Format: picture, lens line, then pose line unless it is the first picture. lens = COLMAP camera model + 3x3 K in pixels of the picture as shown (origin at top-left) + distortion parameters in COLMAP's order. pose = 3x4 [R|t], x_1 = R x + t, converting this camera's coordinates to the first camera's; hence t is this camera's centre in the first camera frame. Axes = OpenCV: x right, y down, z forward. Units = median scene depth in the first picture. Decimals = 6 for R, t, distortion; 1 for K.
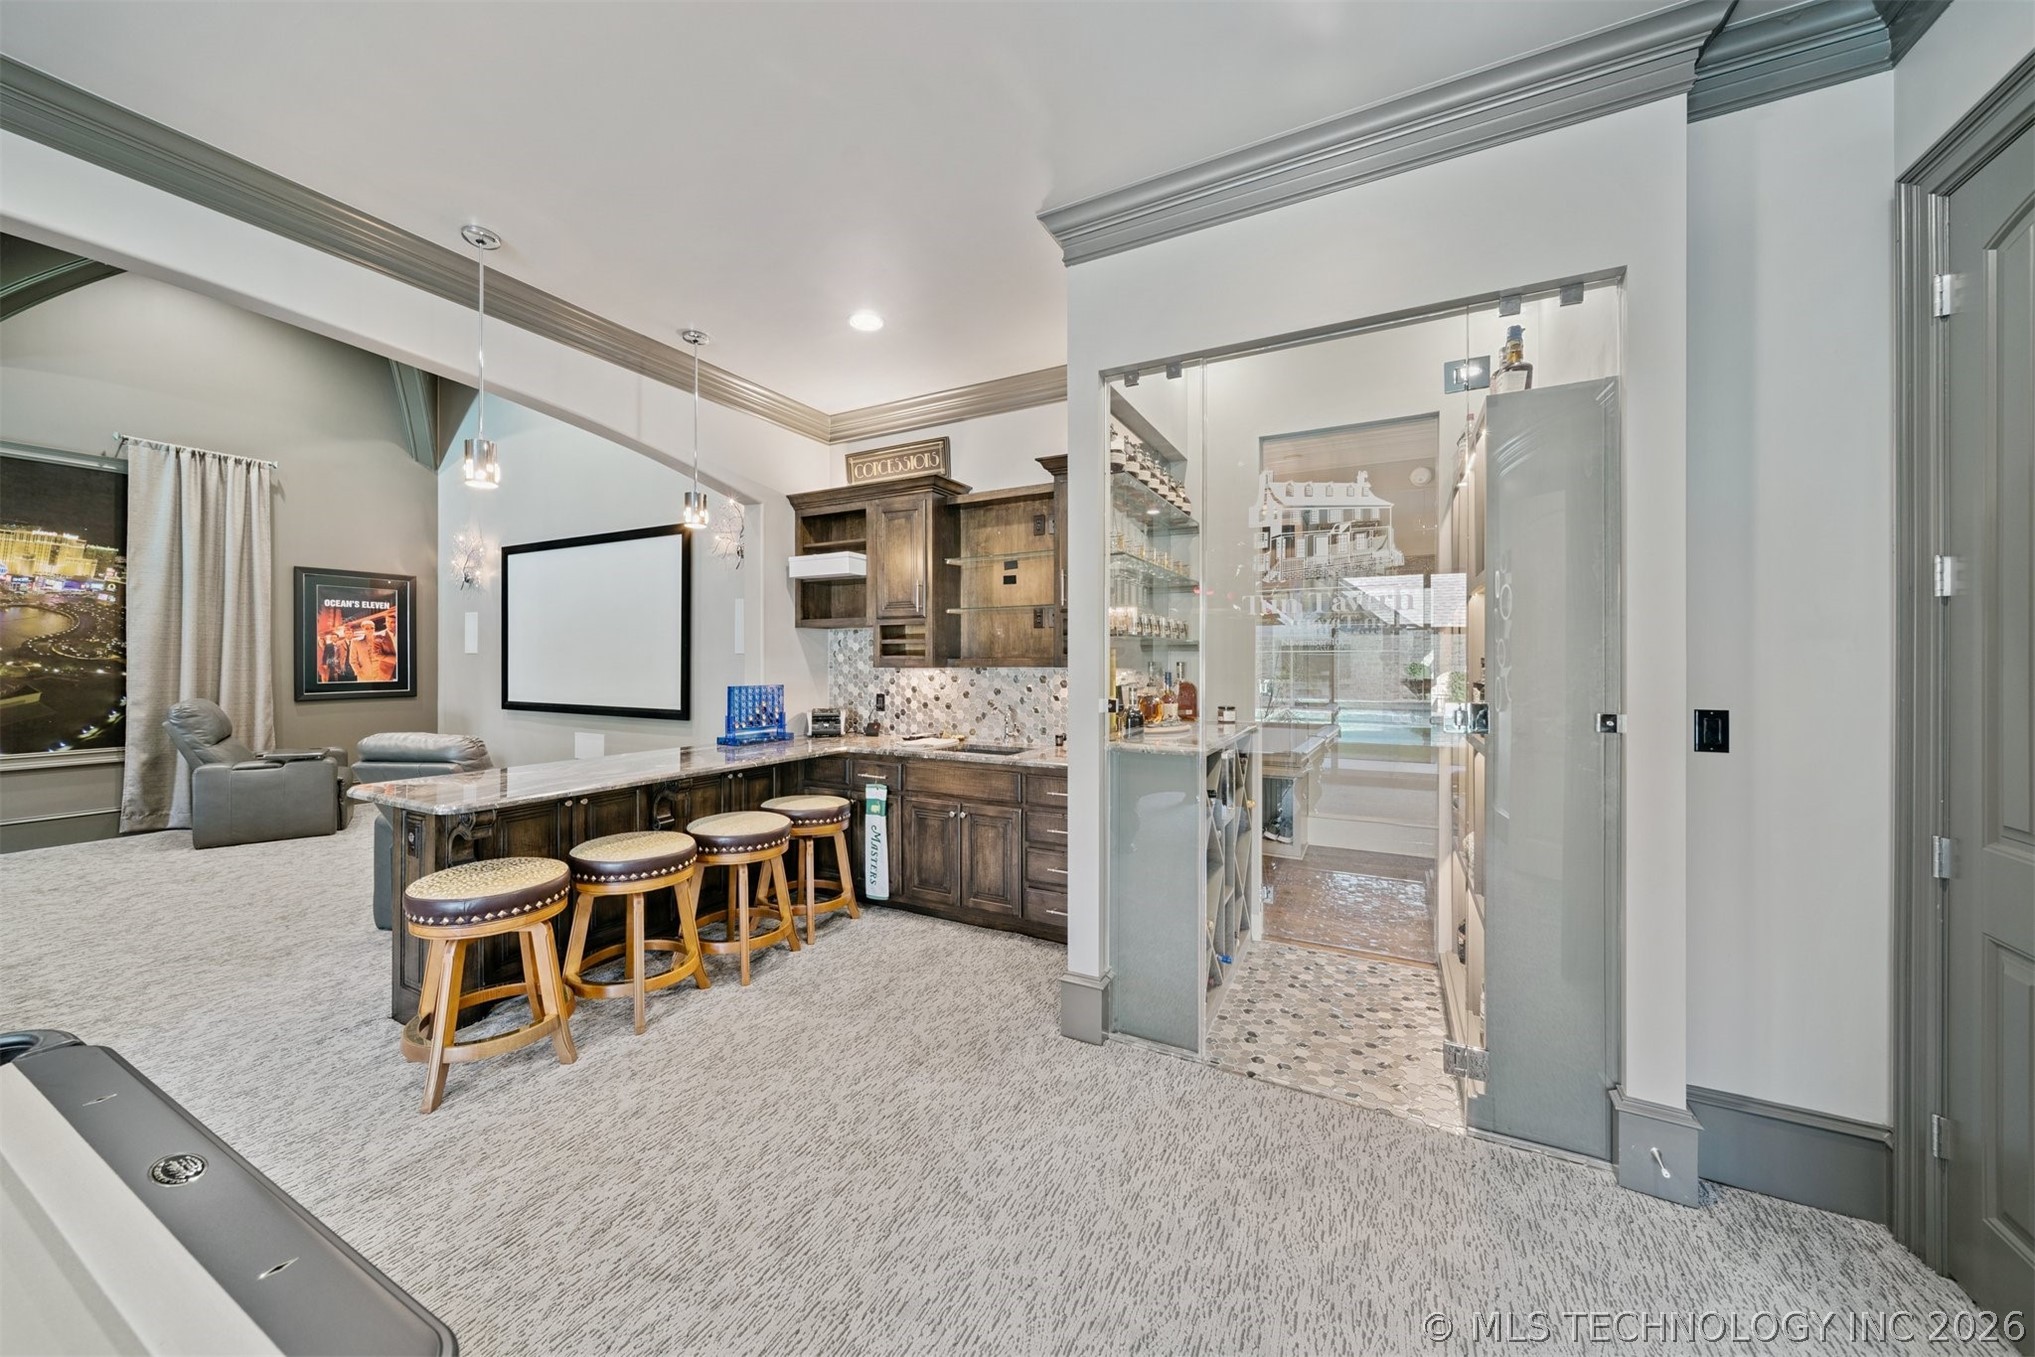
lens RADIAL K [[716.2, 0, 1001.0], [0, 716.2, 659.6], [0, 0, 1]] dist [-0.000611, -0.000366]
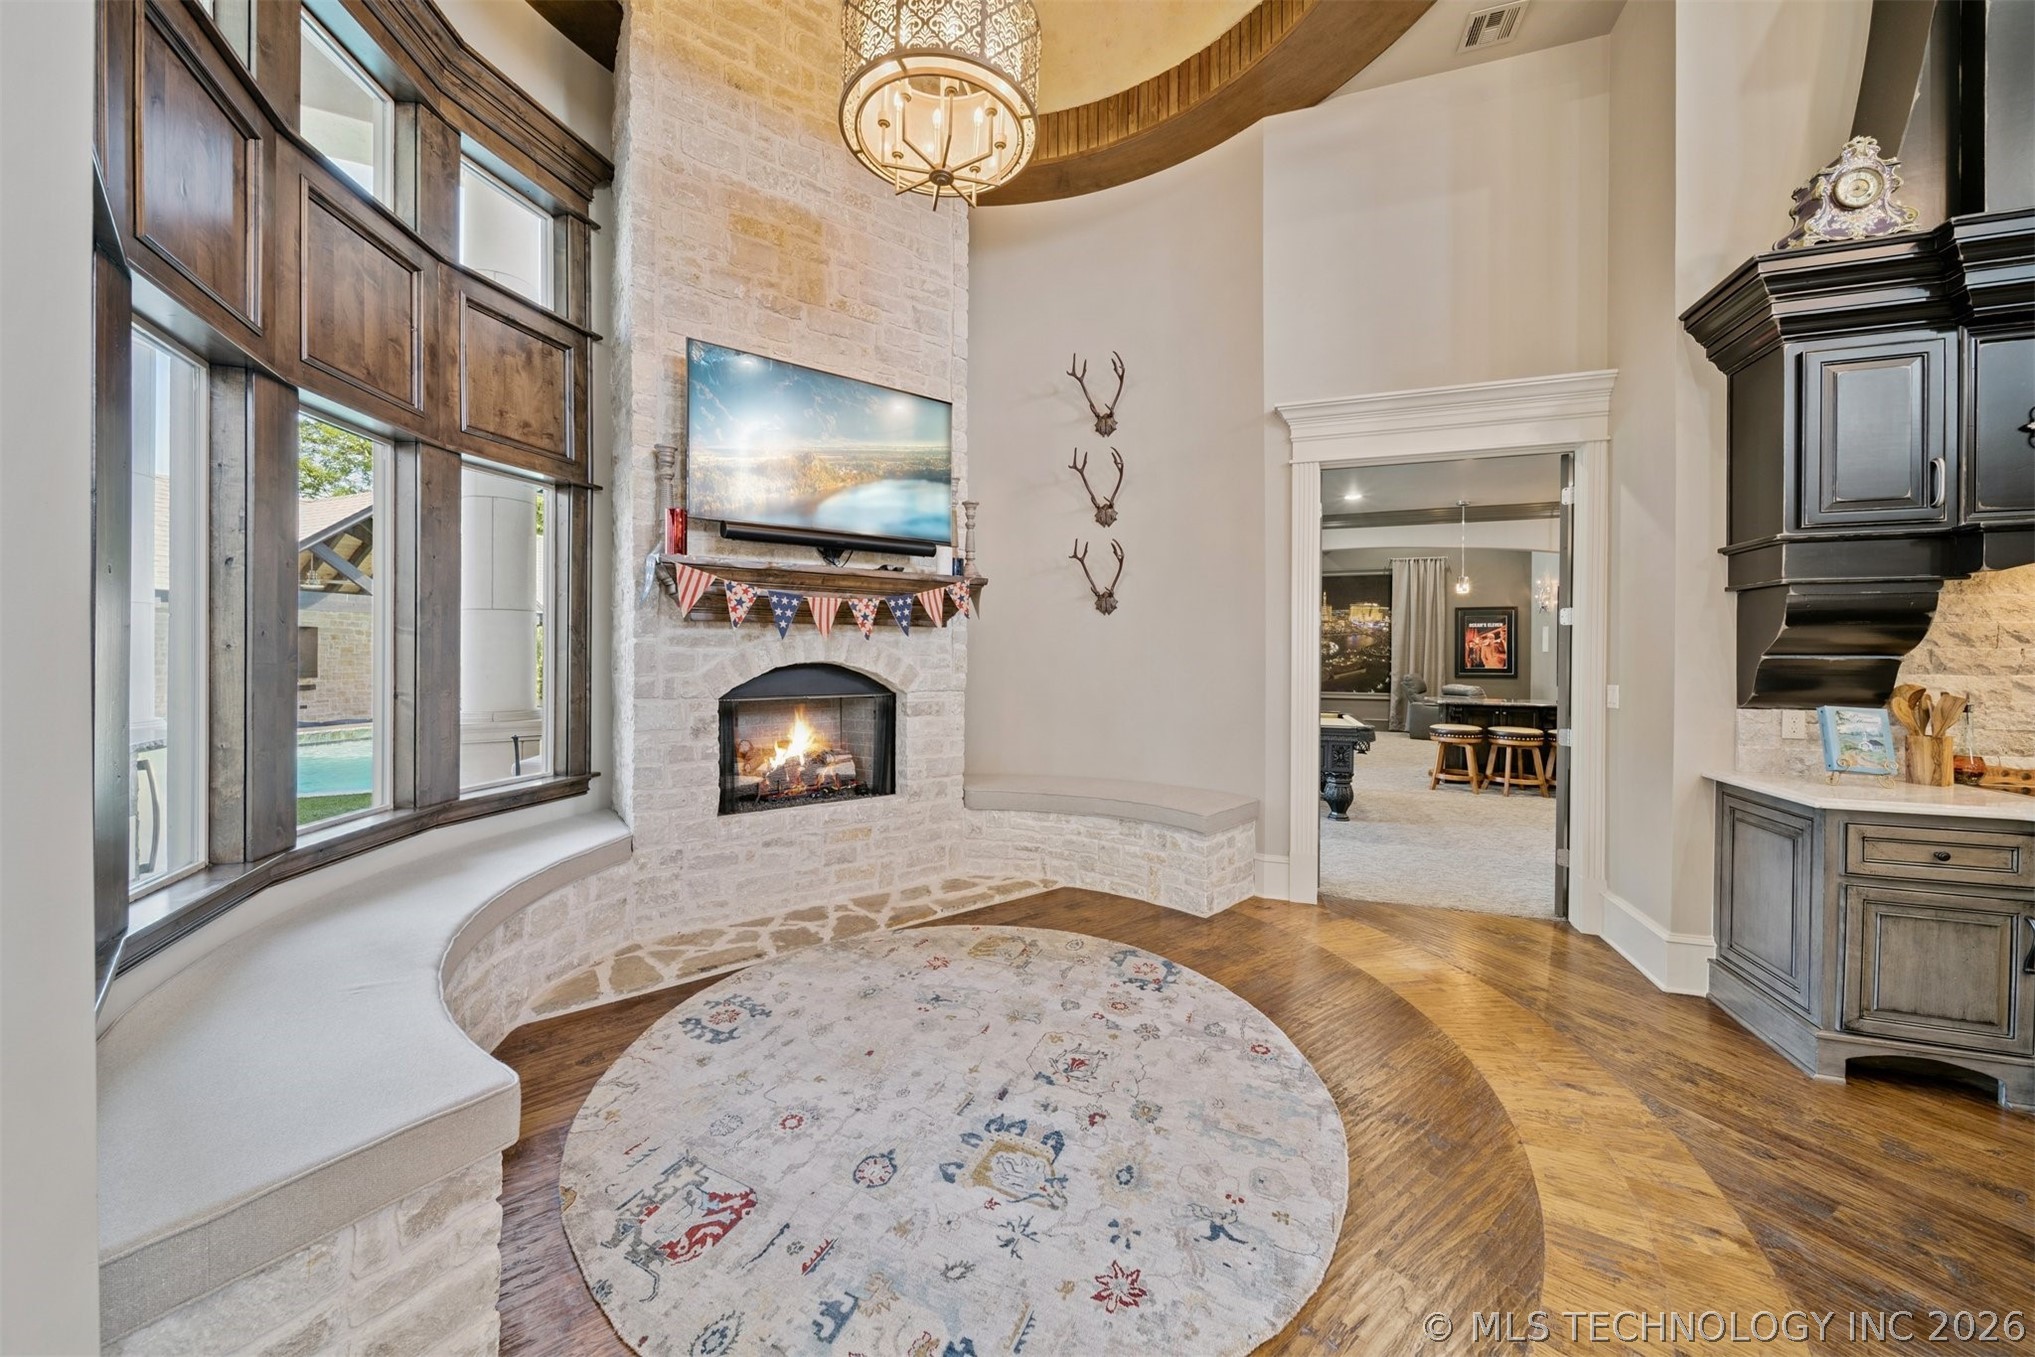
lens RADIAL K [[716.2, 0, 1001.0], [0, 716.2, 659.6], [0, 0, 1]] dist [-0.000611, -0.000366]
pose [[0.148570, 0.006083, -0.988883, 1.054939], [-0.004642, 0.999974, 0.005454, 0.008273], [0.988891, 0.003780, 0.148595, -0.710564]]
